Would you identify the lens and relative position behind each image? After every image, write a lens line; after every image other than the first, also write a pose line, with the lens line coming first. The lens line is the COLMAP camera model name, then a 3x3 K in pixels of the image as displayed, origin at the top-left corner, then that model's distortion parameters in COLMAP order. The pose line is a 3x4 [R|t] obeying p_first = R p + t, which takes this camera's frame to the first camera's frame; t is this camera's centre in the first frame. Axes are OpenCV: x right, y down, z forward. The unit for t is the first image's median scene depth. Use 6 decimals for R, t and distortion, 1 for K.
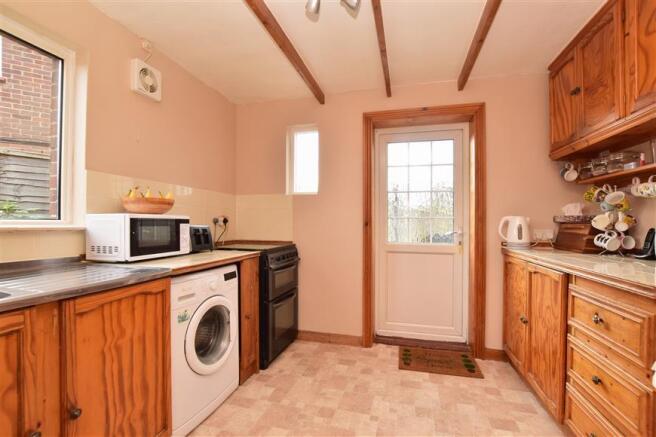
lens RADIAL K [[308.0, 0, 328.2], [0, 308.0, 220.2], [0, 0, 1]] dist [-0.001602, -0.000039]
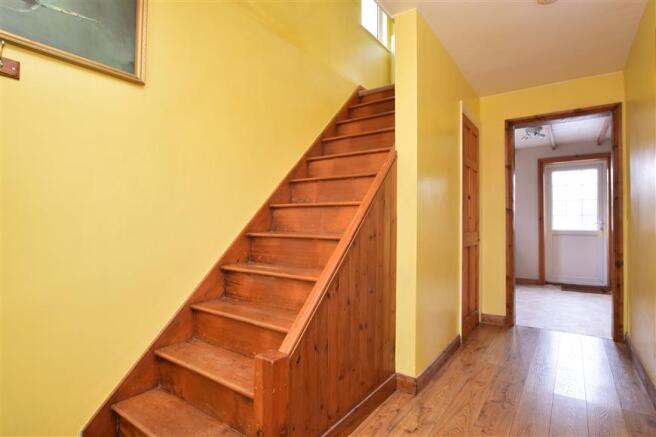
lens RADIAL K [[344.1, 0, 326.2], [0, 344.1, 216.9], [0, 0, 1]] dist [-0.006231, 0.000434]
pose [[0.929229, -0.007701, -0.369424, -0.294432], [0.001637, 0.999859, -0.016727, 0.035026], [0.369501, 0.014938, 0.929110, -1.333877]]
